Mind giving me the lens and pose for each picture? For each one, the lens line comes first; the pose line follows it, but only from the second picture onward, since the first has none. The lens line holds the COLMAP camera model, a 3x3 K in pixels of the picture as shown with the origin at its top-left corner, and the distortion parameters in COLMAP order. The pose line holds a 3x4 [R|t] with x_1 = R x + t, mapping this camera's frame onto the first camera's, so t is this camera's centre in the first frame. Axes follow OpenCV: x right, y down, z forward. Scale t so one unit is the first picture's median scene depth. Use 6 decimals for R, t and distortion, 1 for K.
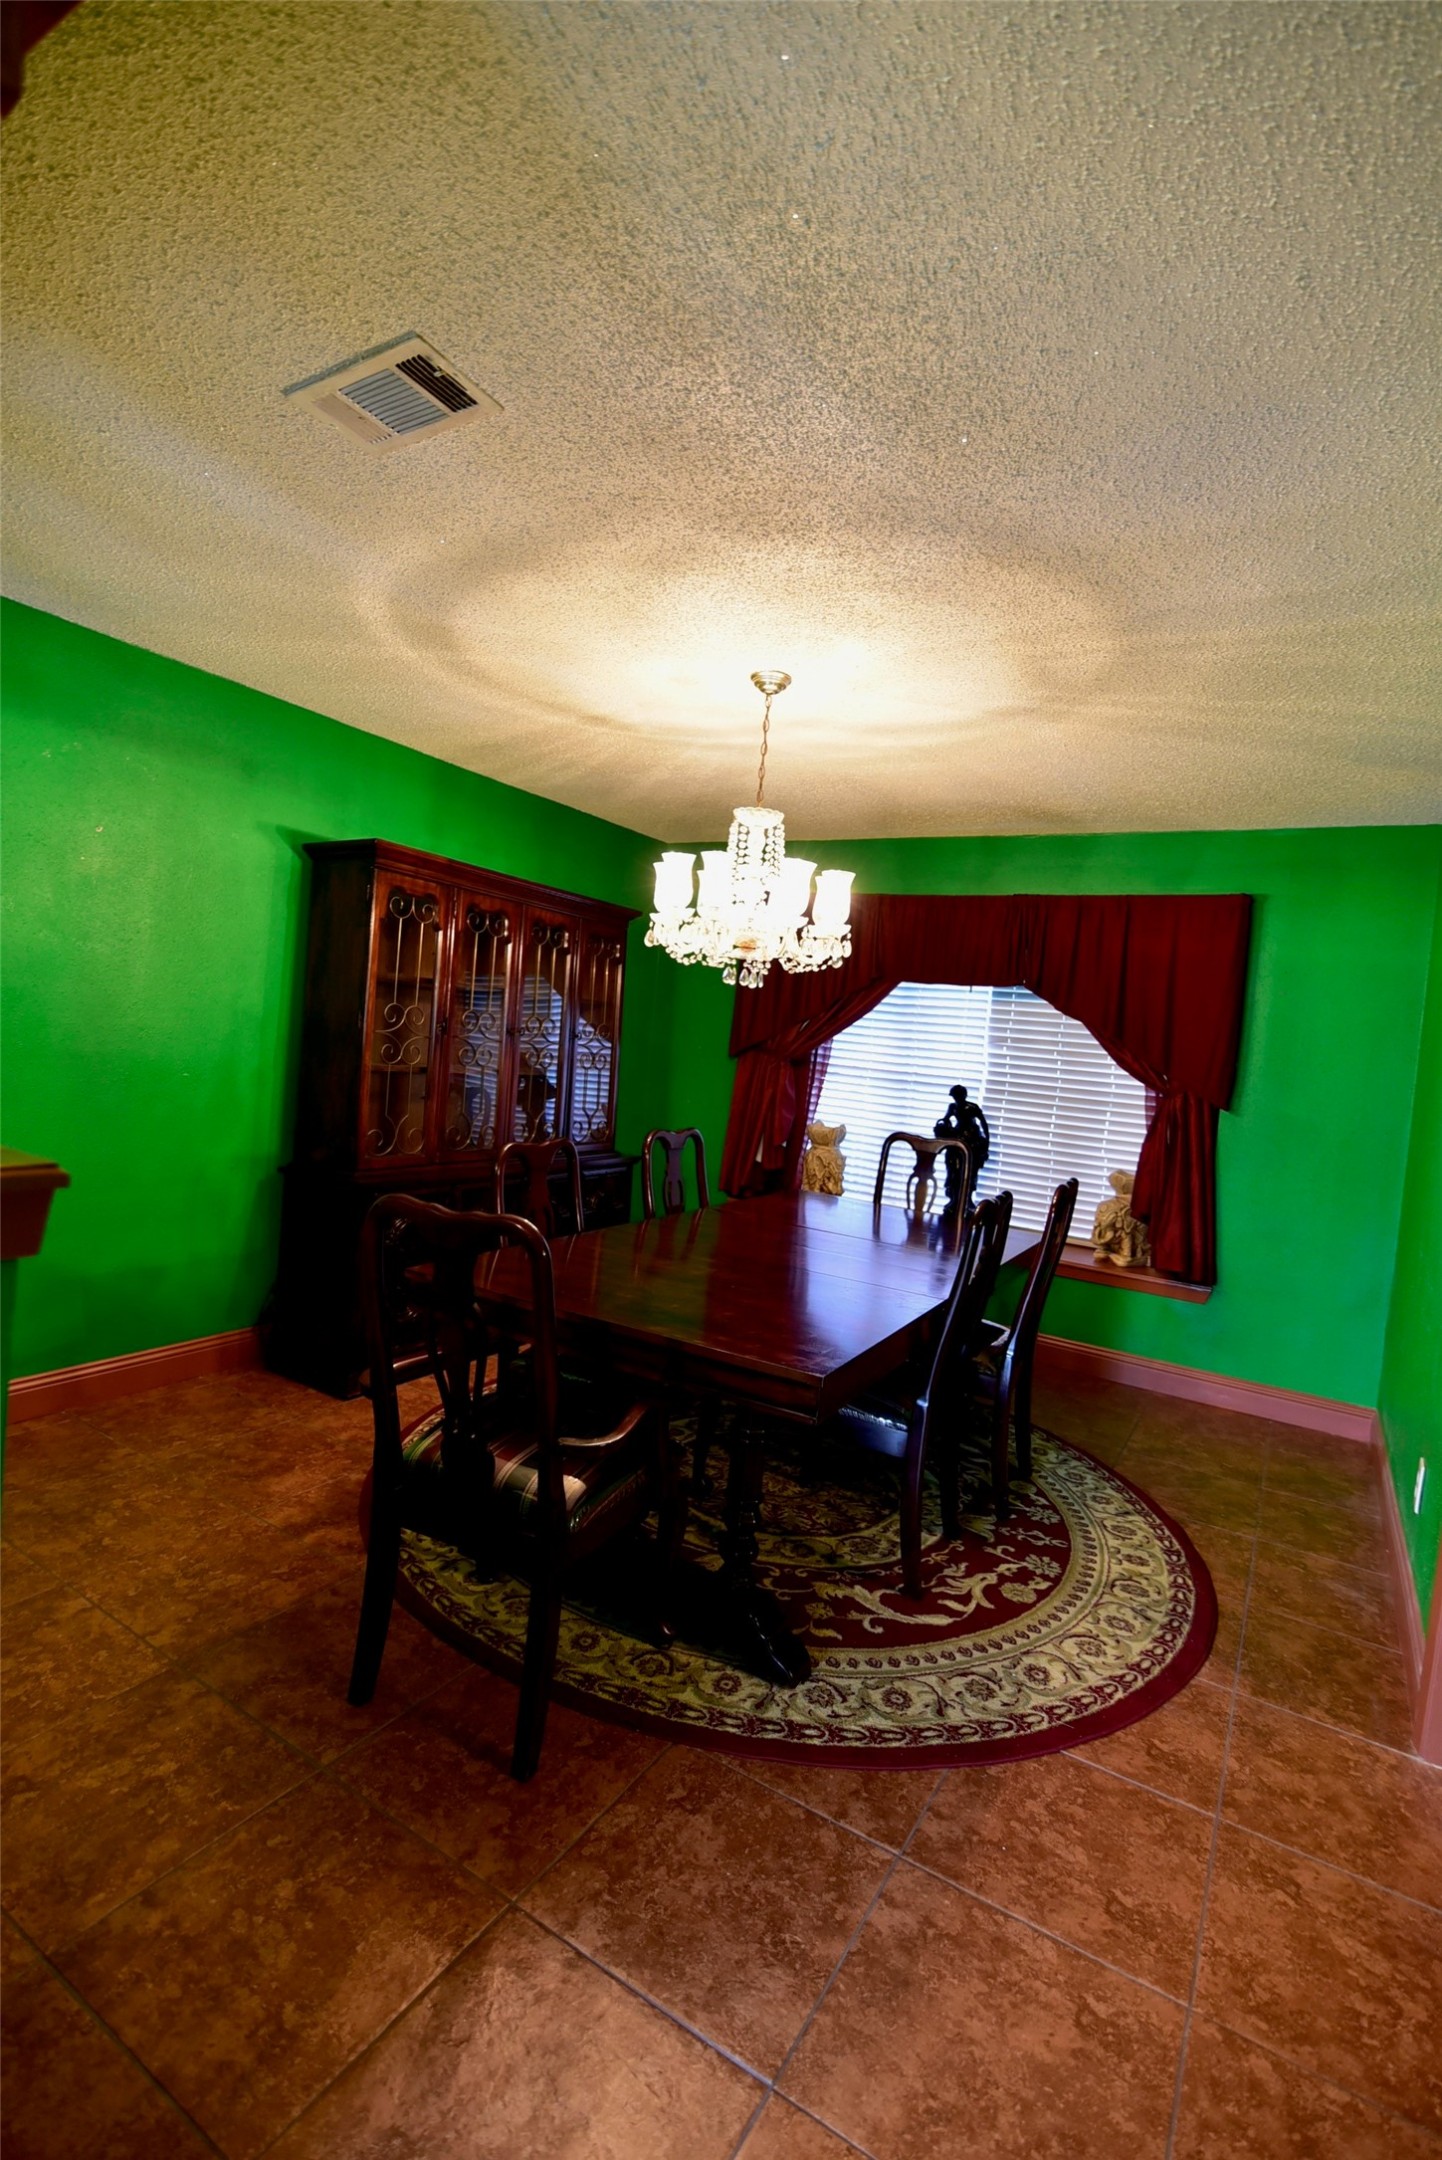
lens RADIAL K [[972.5, 0, 724.3], [0, 972.5, 1081.5], [0, 0, 1]] dist [-0.022060, 0.001939]
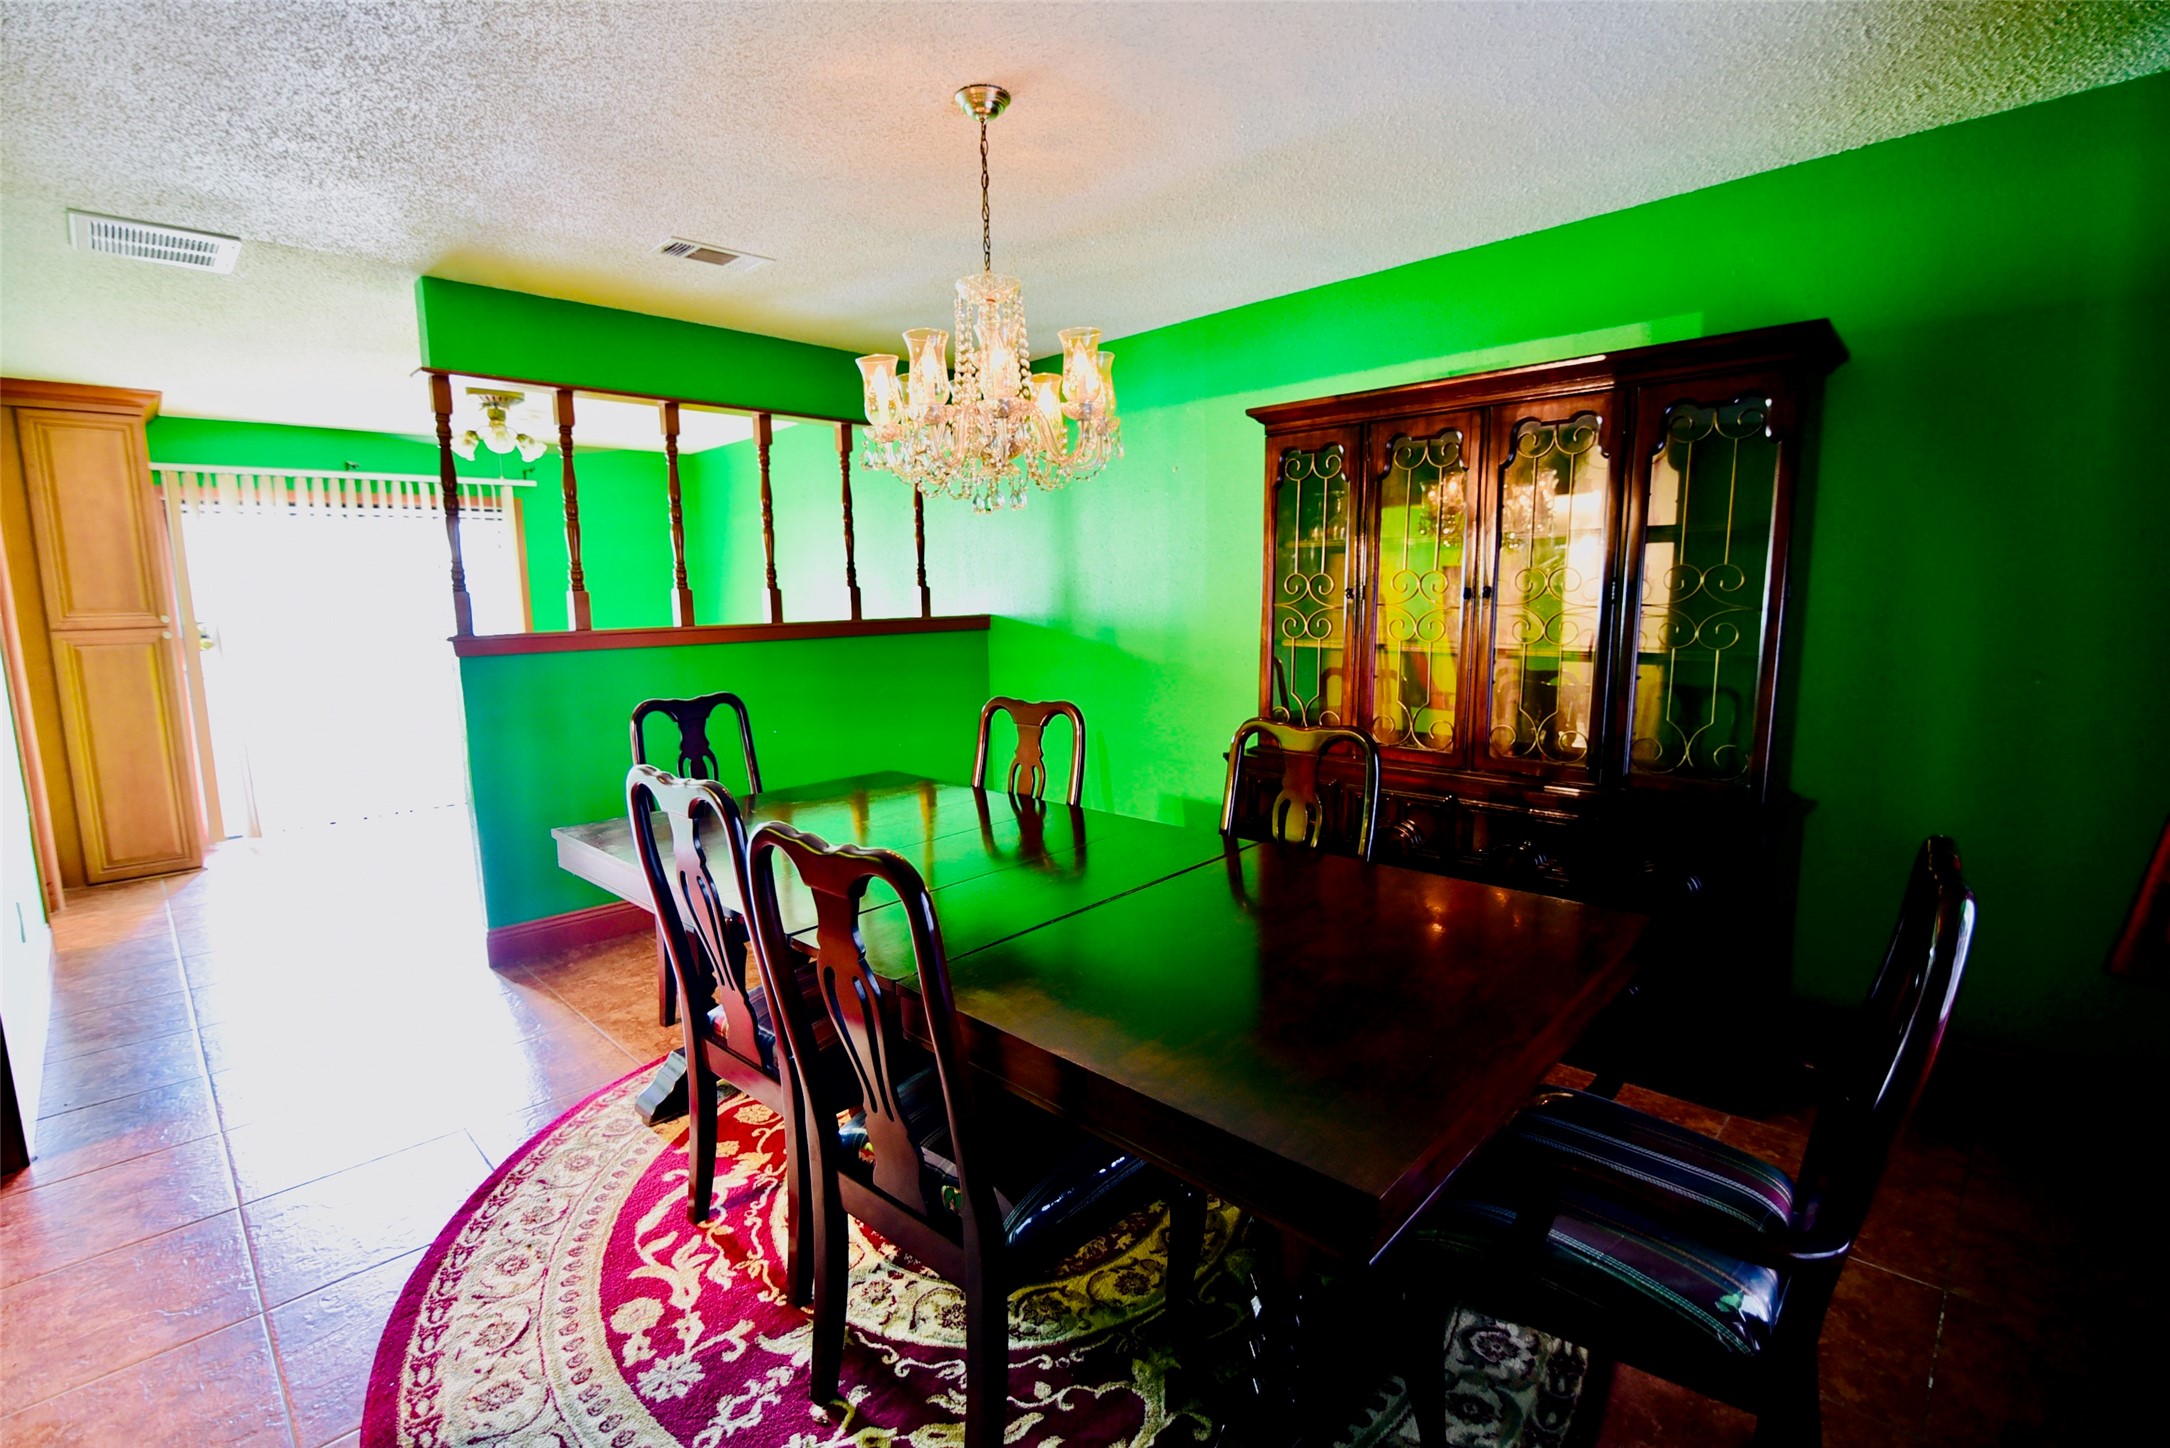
lens RADIAL K [[977.0, 0, 1083.2], [0, 977.0, 728.3], [0, 0, 1]] dist [-0.022060, 0.001939]
pose [[-0.227574, 0.058898, -0.971978, 0.900134], [-0.043545, 0.996555, 0.070582, 0.016936], [0.972787, 0.058387, -0.224225, 1.443836]]
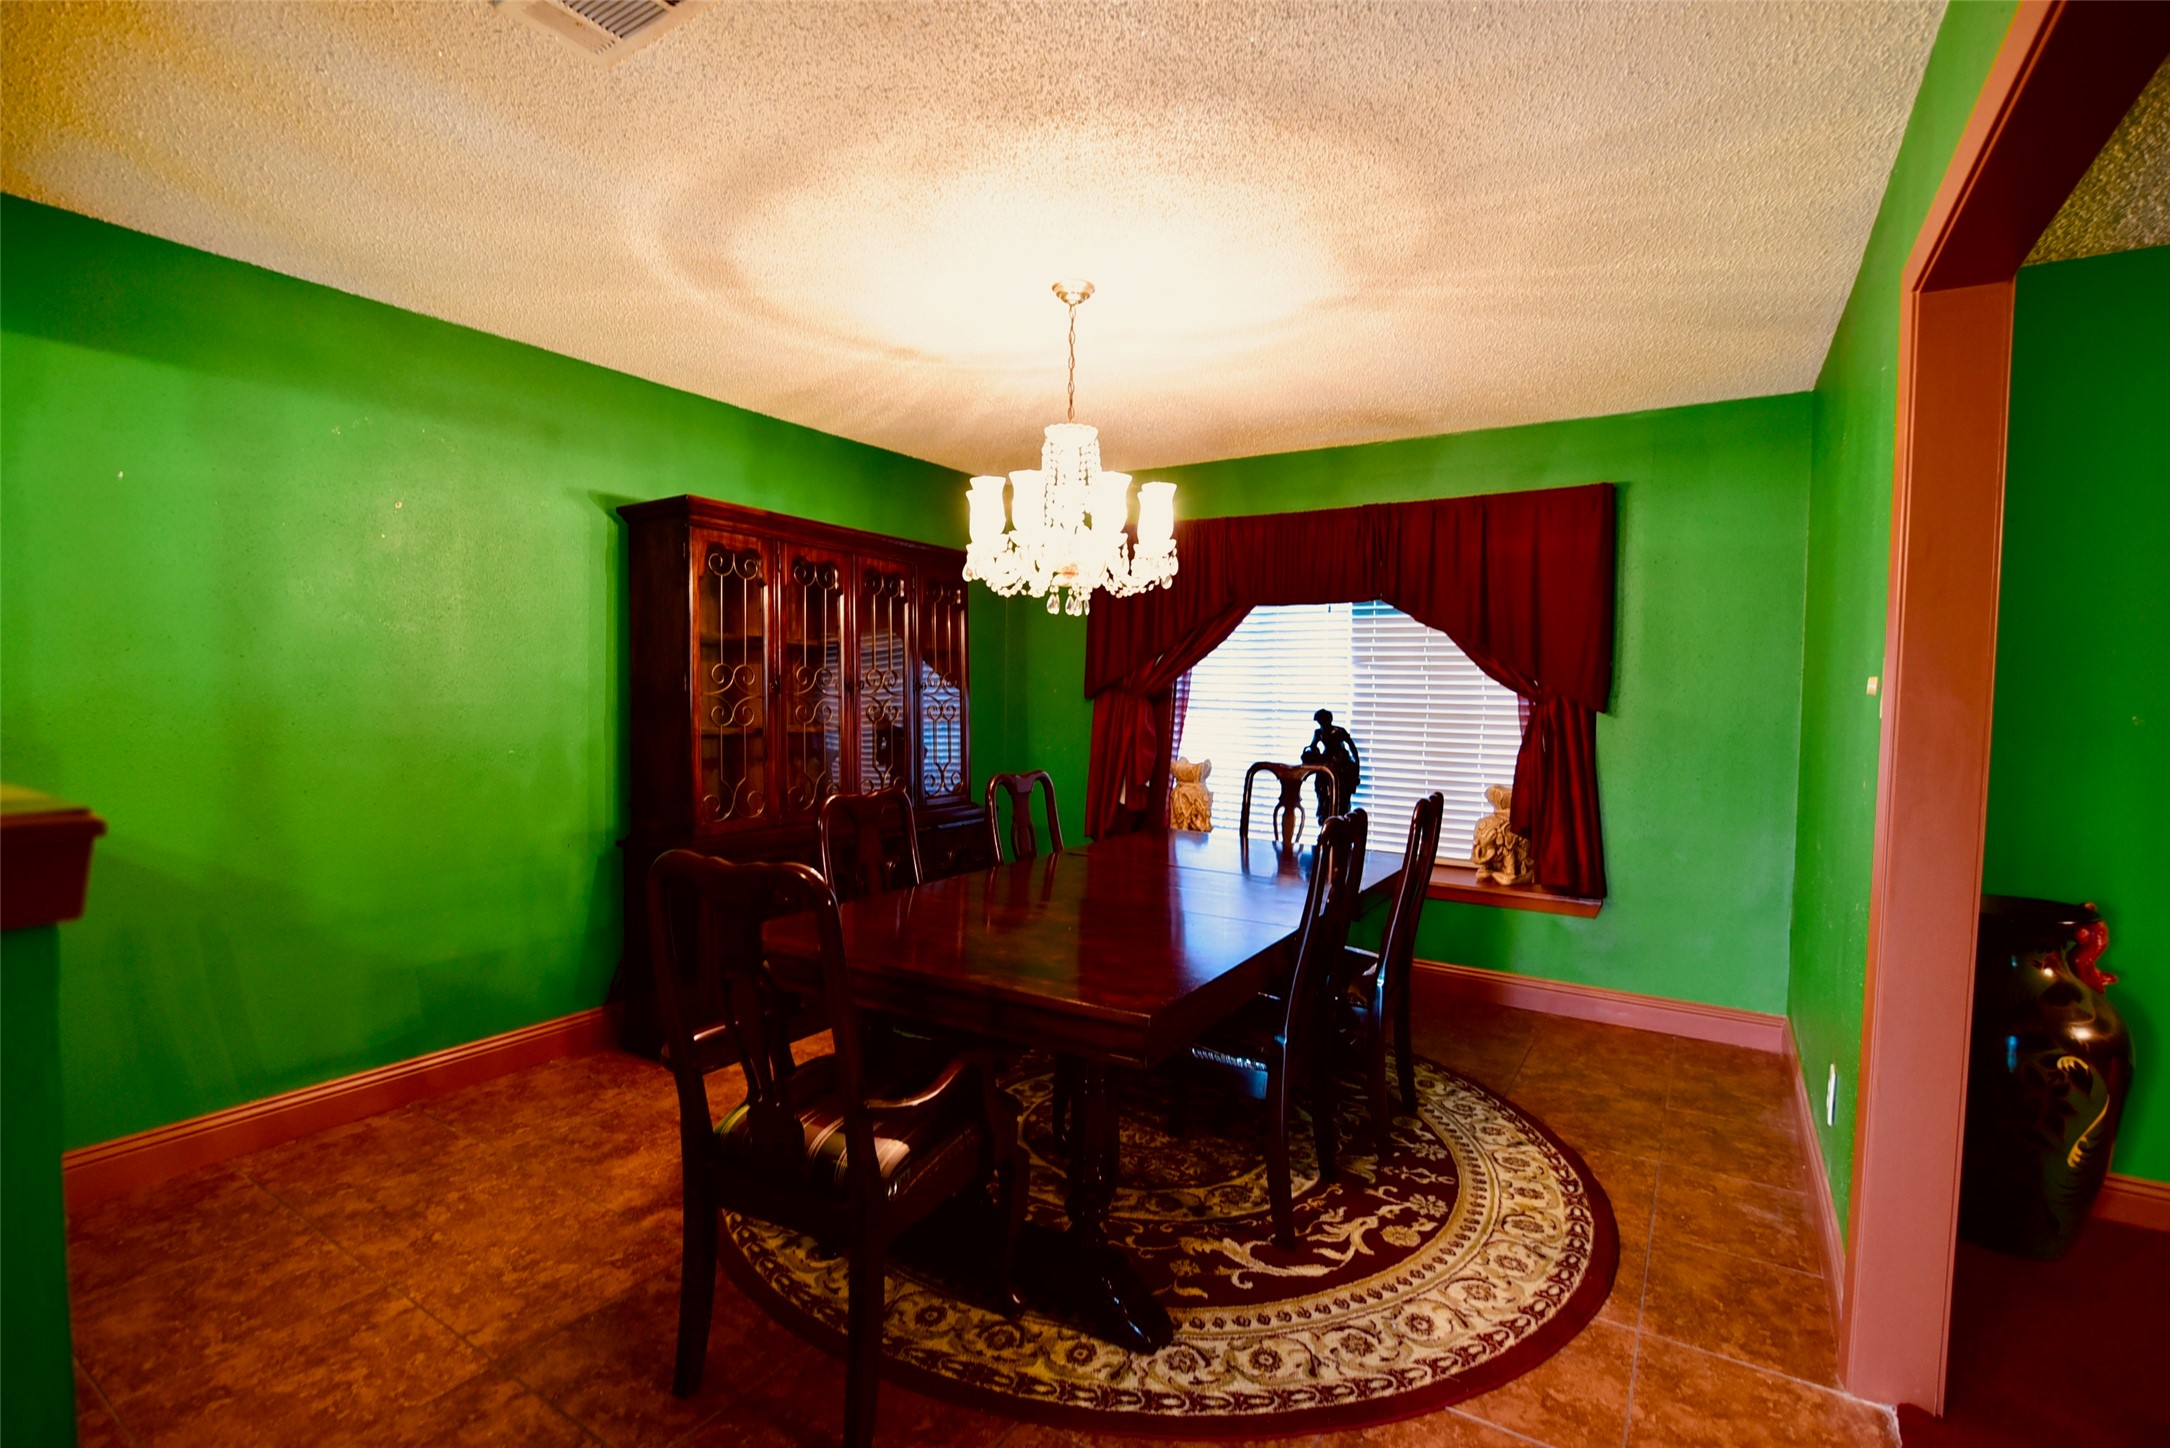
lens RADIAL K [[977.0, 0, 1082.2], [0, 977.0, 735.2], [0, 0, 1]] dist [-0.022060, 0.001939]
pose [[0.996853, -0.073346, -0.030074, 0.060457], [0.073344, 0.997306, -0.001158, 0.025225], [0.030077, -0.001052, 0.999547, 0.053947]]
